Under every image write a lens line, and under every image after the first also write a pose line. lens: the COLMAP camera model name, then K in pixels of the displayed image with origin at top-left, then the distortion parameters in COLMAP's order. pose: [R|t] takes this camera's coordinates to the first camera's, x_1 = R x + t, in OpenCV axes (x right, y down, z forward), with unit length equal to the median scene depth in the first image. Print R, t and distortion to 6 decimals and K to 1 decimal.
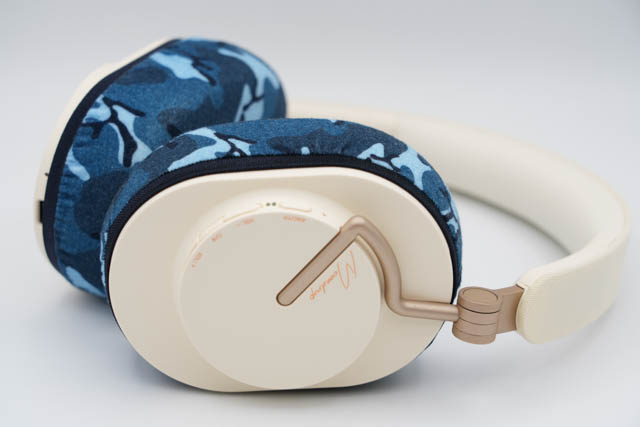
lens RADIAL K [[2000.6, 0, 321.4], [0, 2000.6, 213.3], [0, 0, 1]] dist [-0.253177, 0.000000]
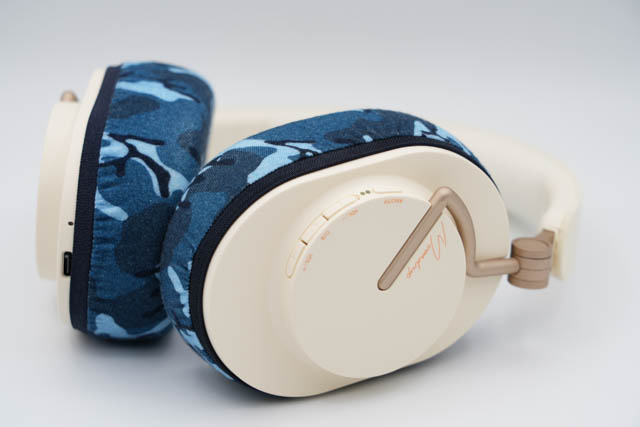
lens RADIAL K [[2000.6, 0, 318.7], [0, 2000.6, 213.6], [0, 0, 1]] dist [-0.253177, 0.000000]
pose [[0.894047, -0.199168, 0.401262, -0.444947], [0.212310, 0.977129, 0.011958, -0.011185], [-0.394466, 0.074501, 0.915885, 0.072053]]
